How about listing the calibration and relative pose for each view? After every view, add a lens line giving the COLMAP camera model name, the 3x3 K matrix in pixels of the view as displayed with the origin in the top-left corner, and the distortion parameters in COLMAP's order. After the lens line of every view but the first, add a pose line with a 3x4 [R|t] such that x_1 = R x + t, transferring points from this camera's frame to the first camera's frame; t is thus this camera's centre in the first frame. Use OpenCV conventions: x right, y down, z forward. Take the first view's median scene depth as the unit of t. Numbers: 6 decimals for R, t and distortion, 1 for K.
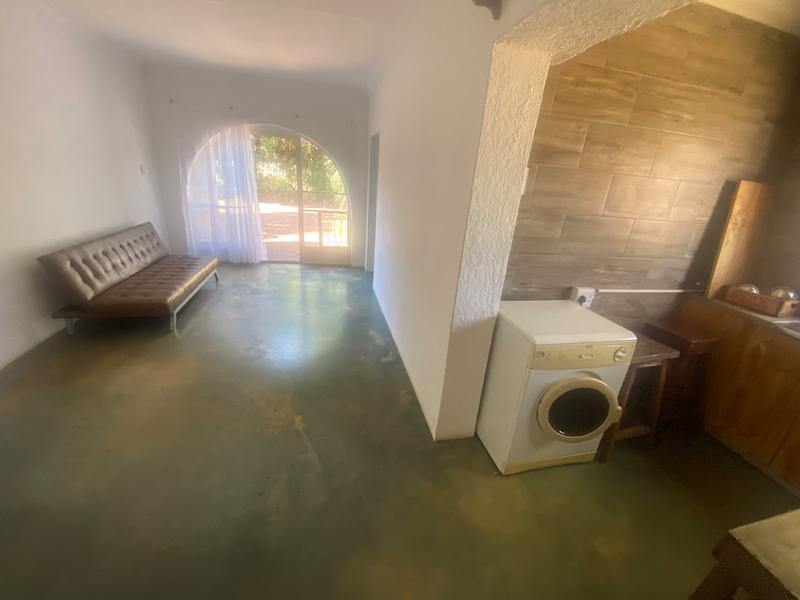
lens RADIAL K [[322.4, 0, 400.0], [0, 322.4, 300.0], [0, 0, 1]] dist [0.001404, -0.013430]
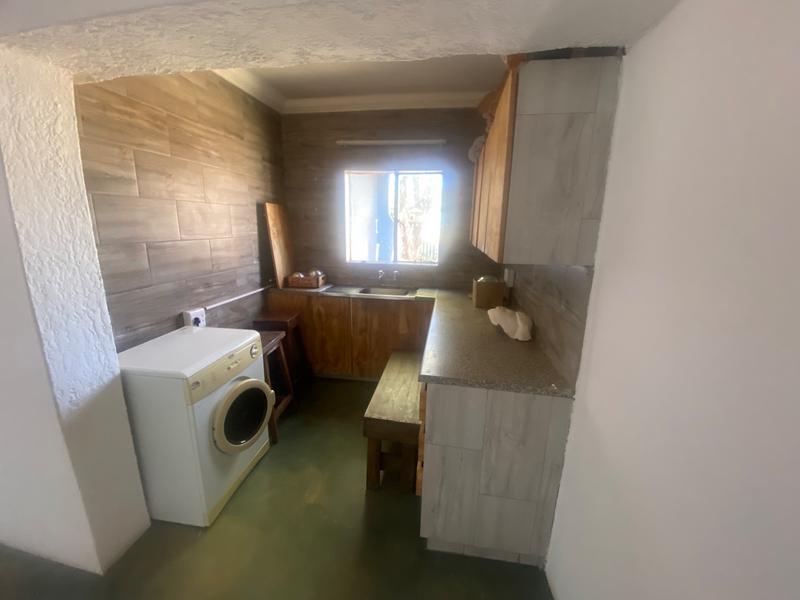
lens RADIAL K [[322.4, 0, 400.0], [0, 322.4, 300.0], [0, 0, 1]] dist [0.001404, -0.013430]
pose [[0.338253, -0.279759, 0.898510, -0.132188], [0.335502, 0.927899, 0.162607, -0.015852], [-0.879217, 0.246450, 0.407725, 0.004497]]
